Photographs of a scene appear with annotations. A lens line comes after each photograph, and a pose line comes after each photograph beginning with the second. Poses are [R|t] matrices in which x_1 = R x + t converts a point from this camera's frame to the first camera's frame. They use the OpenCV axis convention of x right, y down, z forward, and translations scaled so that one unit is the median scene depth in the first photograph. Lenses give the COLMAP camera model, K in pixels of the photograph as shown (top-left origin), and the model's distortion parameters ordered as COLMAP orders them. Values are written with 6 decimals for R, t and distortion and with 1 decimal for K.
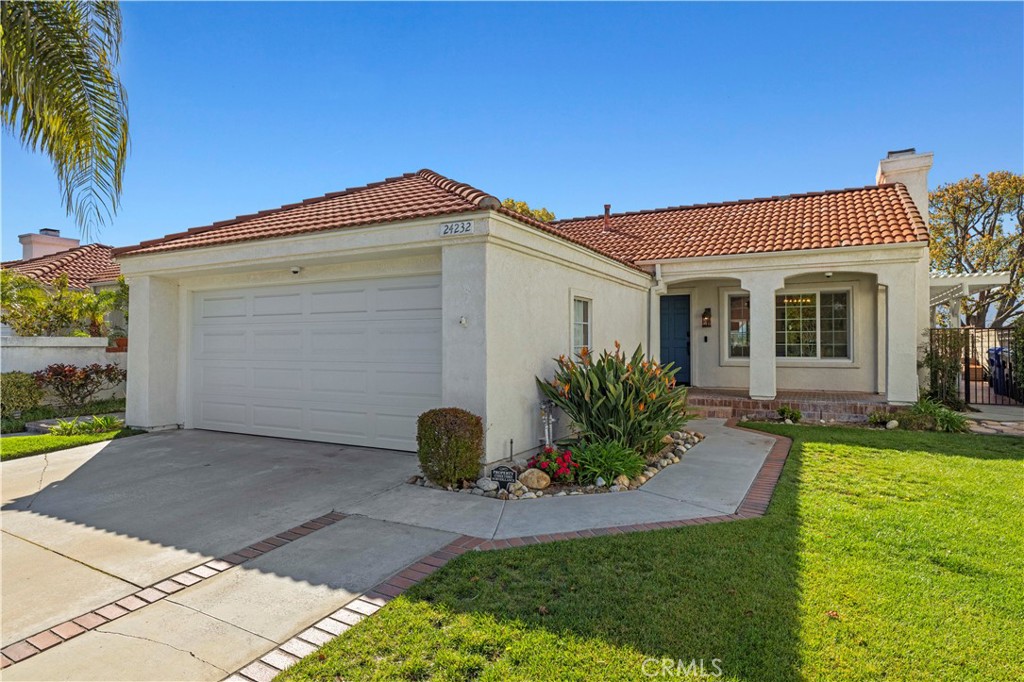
lens RADIAL K [[581.2, 0, 512.0], [0, 581.2, 341.0], [0, 0, 1]] dist [-0.001838, -0.000736]
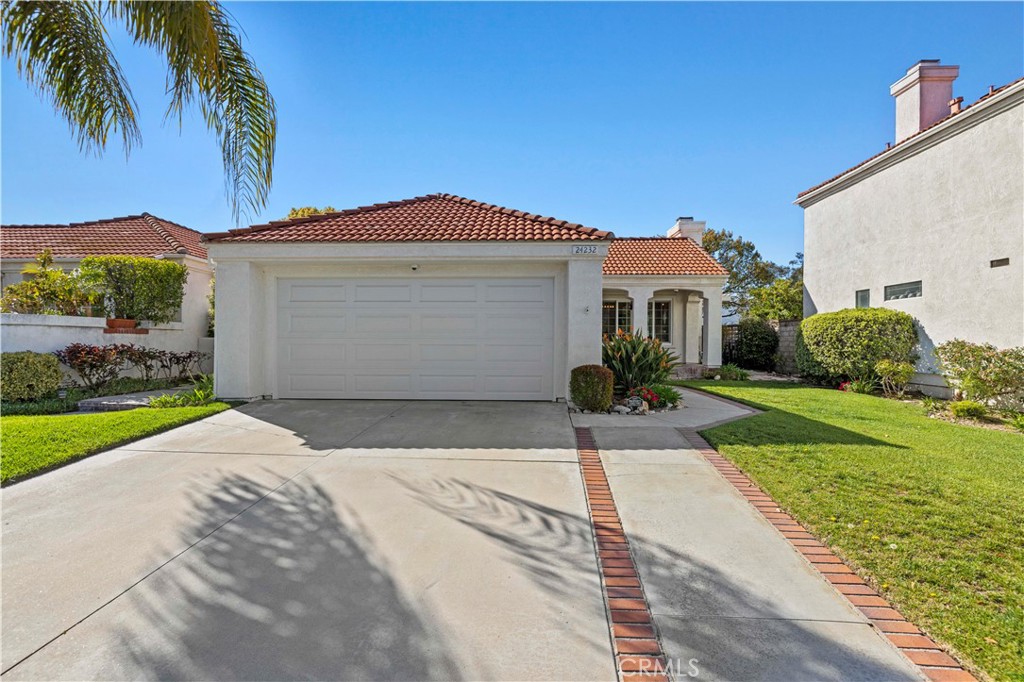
lens RADIAL K [[493.2, 0, 512.0], [0, 493.2, 341.0], [0, 0, 1]] dist [-0.003587, -0.000096]
pose [[0.896350, 0.004588, 0.443324, -0.528758], [-0.008049, 0.999950, 0.005925, 0.026488], [-0.443274, -0.008879, 0.896342, -0.059250]]
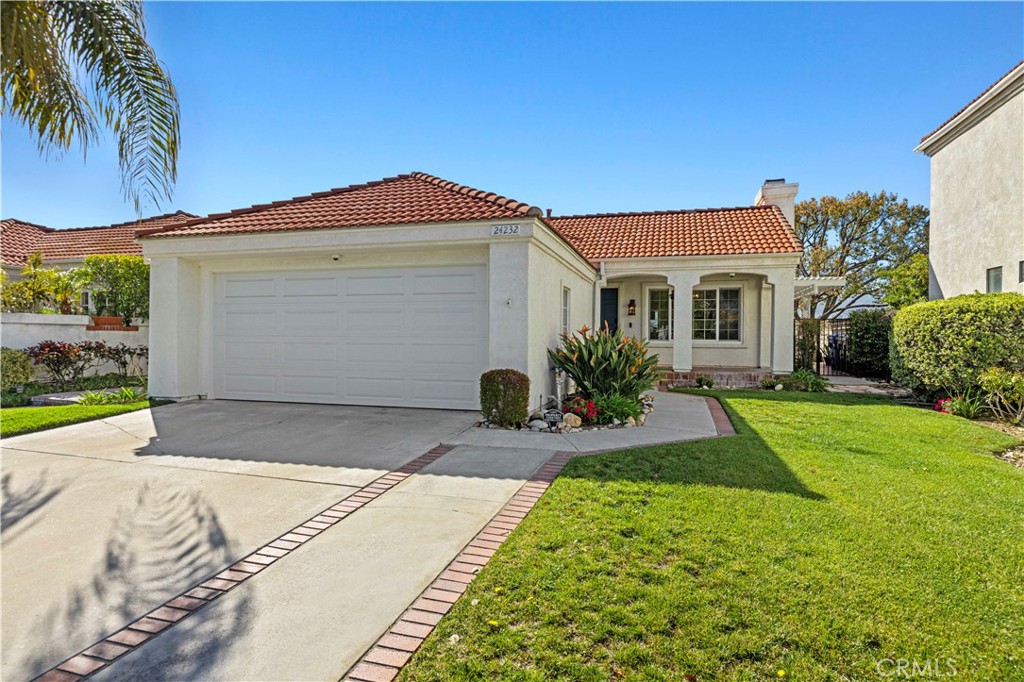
lens RADIAL K [[566.8, 0, 512.0], [0, 566.8, 341.0], [0, 0, 1]] dist [-0.001480, 0.000079]
pose [[0.977547, 0.005291, 0.210651, -0.213191], [-0.008547, 0.999858, 0.014547, 0.020339], [-0.210544, -0.016021, 0.977453, -0.143727]]
